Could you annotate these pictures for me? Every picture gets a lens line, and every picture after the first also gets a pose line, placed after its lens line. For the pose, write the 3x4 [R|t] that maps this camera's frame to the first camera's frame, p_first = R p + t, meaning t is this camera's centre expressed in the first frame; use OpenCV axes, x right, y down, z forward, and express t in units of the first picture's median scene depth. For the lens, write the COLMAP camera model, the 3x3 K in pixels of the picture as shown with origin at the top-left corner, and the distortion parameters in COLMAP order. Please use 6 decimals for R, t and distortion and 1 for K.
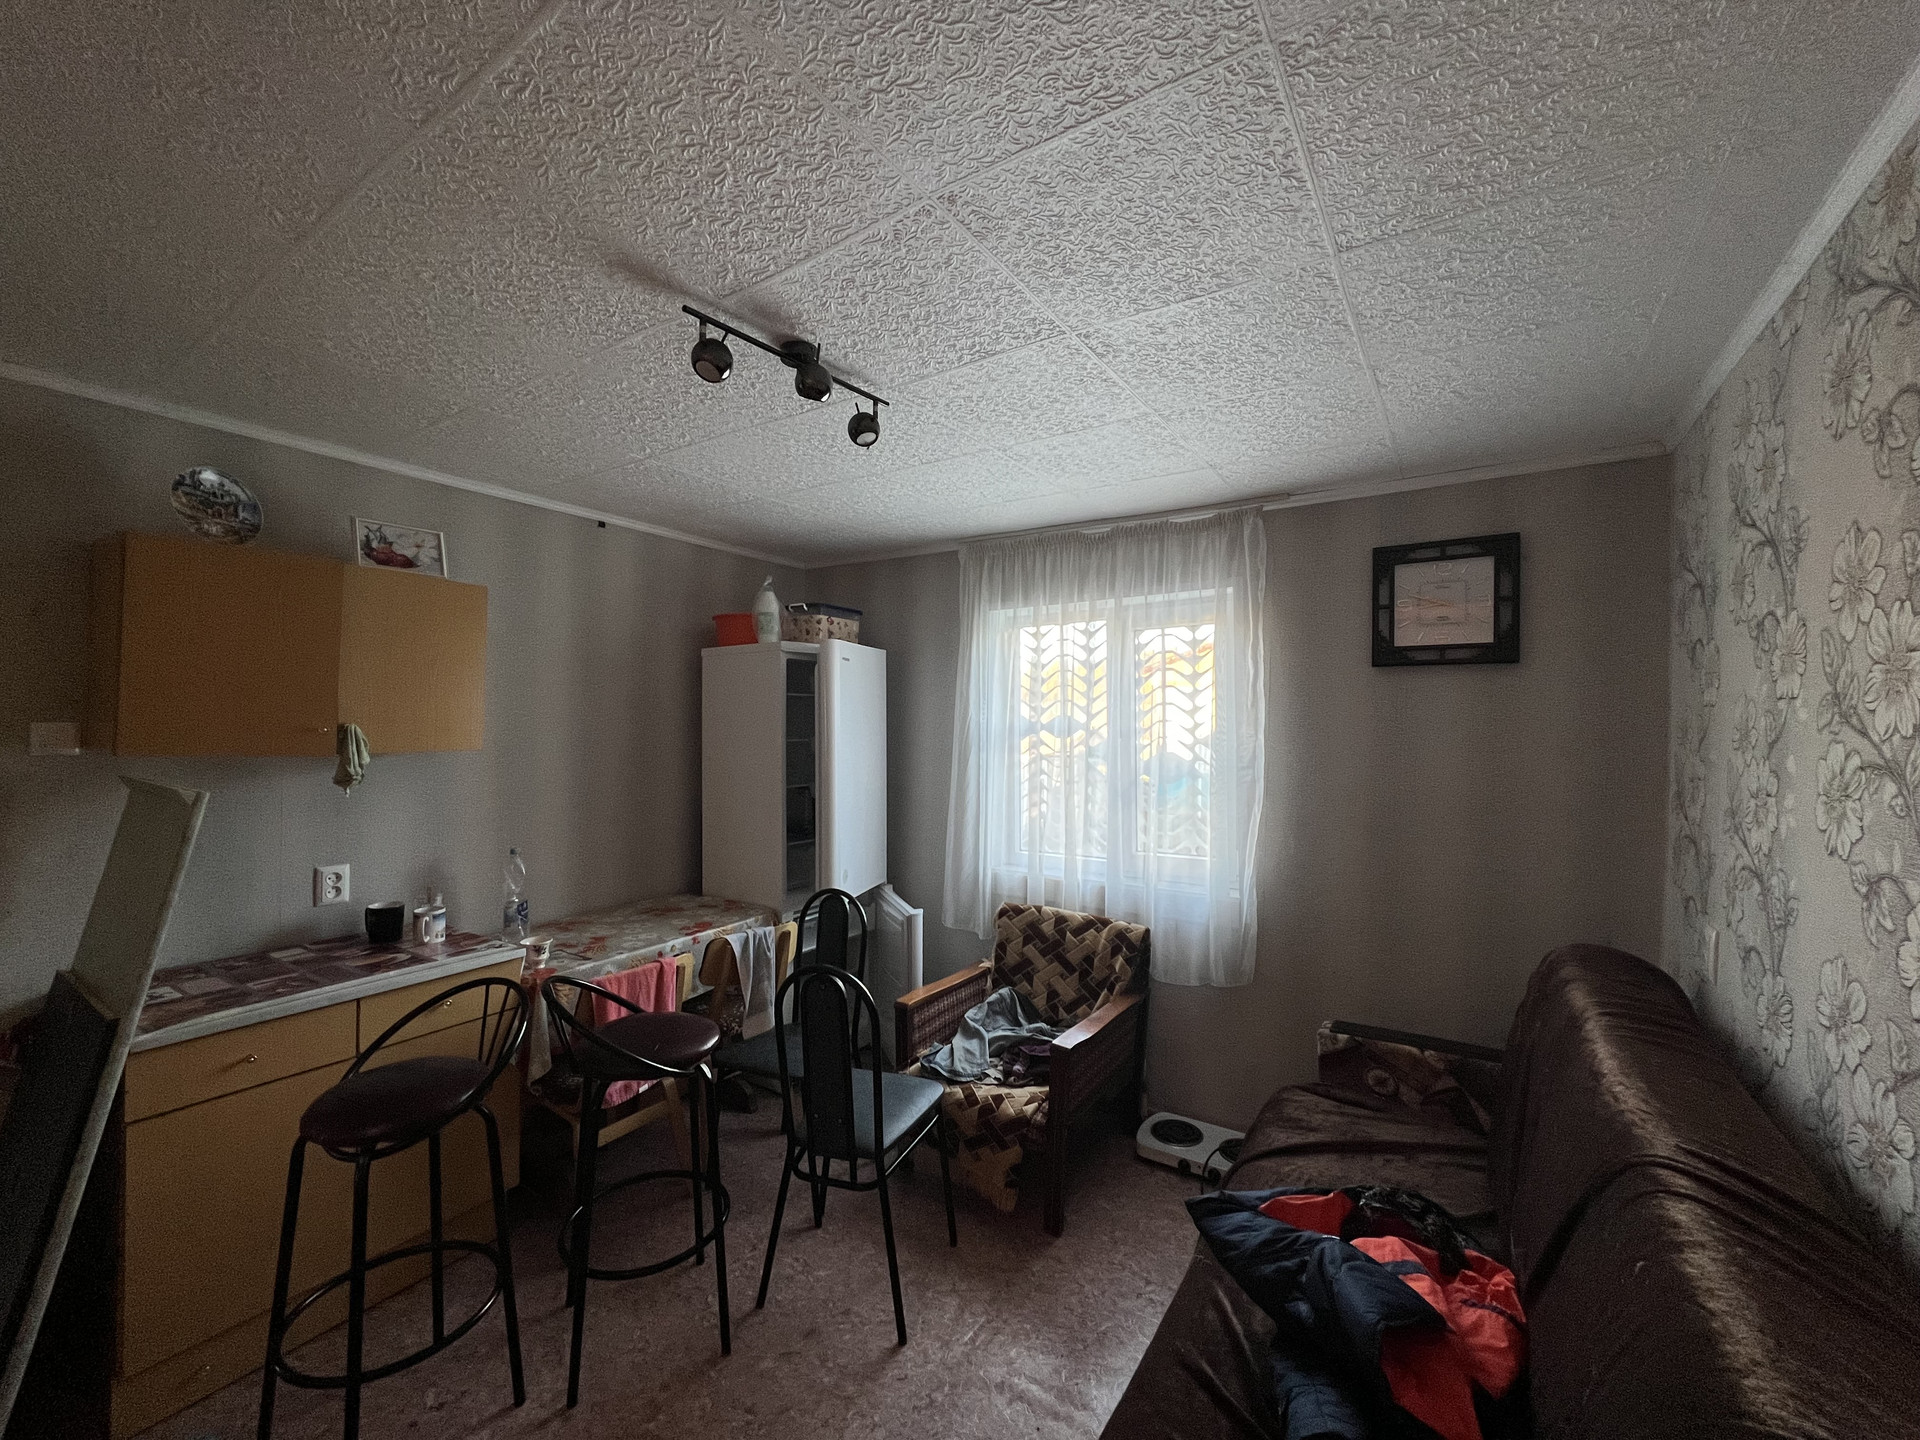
lens RADIAL K [[771.4, 0, 952.8], [0, 771.4, 720.9], [0, 0, 1]] dist [-0.001054, 0.000383]
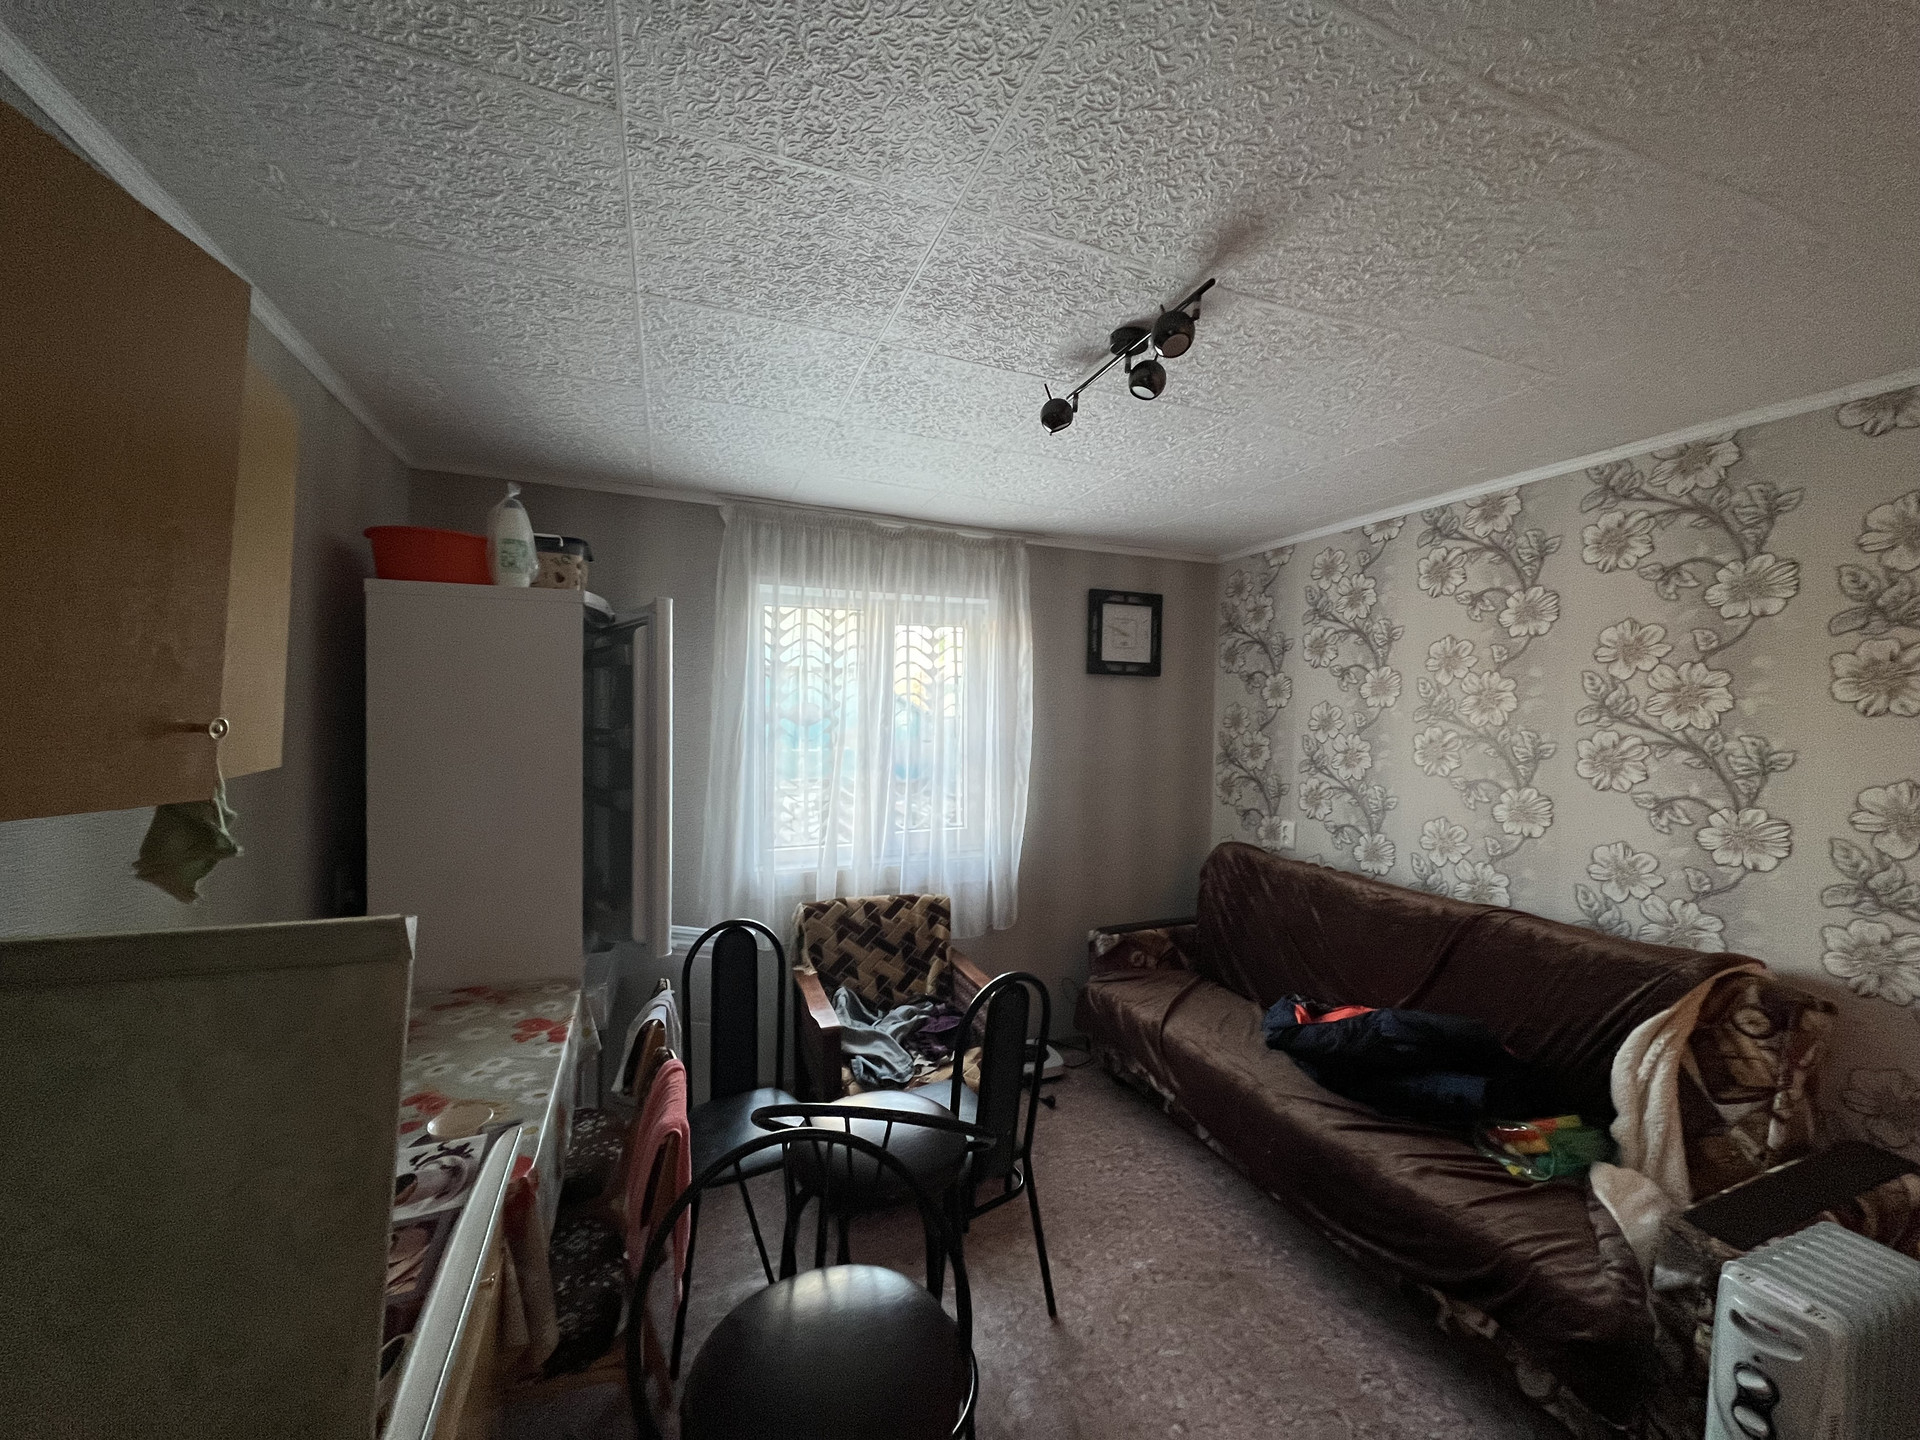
lens RADIAL K [[771.4, 0, 958.9], [0, 771.4, 720.7], [0, 0, 1]] dist [-0.001054, 0.000383]
pose [[0.563455, -0.004186, 0.826136, -0.665456], [-0.015467, 0.999758, 0.015615, -0.002528], [-0.826002, -0.021576, 0.563254, 0.362381]]
